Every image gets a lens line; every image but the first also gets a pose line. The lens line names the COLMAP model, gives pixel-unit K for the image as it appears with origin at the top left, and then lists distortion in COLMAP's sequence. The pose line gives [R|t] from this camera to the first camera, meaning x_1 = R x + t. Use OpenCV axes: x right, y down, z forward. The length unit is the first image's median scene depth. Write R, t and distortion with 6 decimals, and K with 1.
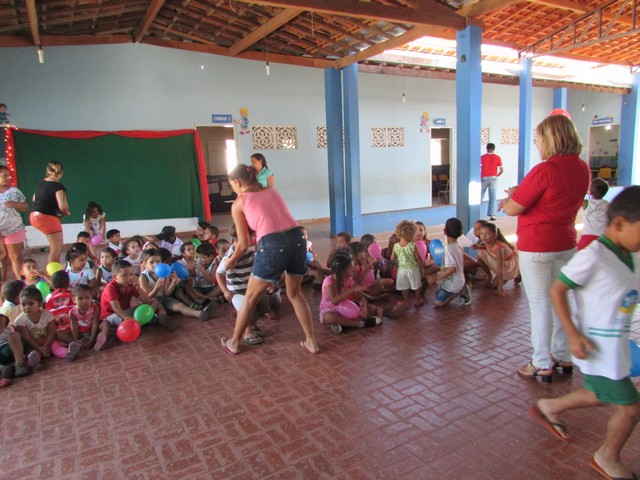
lens RADIAL K [[455.9, 0, 320.0], [0, 455.9, 240.0], [0, 0, 1]] dist [-0.035406, 0.009523]
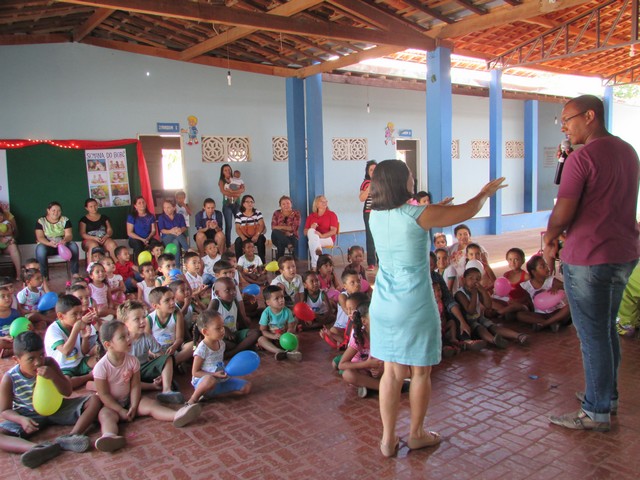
lens RADIAL K [[566.8, 0, 320.0], [0, 566.8, 240.0], [0, 0, 1]] dist [-0.048751, 0.018954]
pose [[0.993432, -0.002980, 0.114387, -0.047163], [0.008864, 0.998661, -0.050973, 0.011753], [-0.114082, 0.051652, 0.992128, -0.118353]]
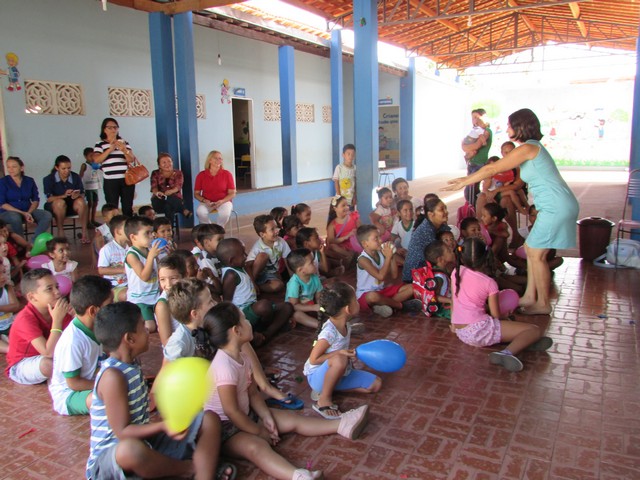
lens RADIAL K [[560.0, 0, 320.0], [0, 560.0, 240.0], [0, 0, 1]] dist [-0.038474, -0.005896]
pose [[0.845128, -0.070053, 0.529953, -0.240837], [0.071531, 0.997280, 0.017757, 0.013956], [-0.529756, 0.022901, 0.847841, 0.042353]]
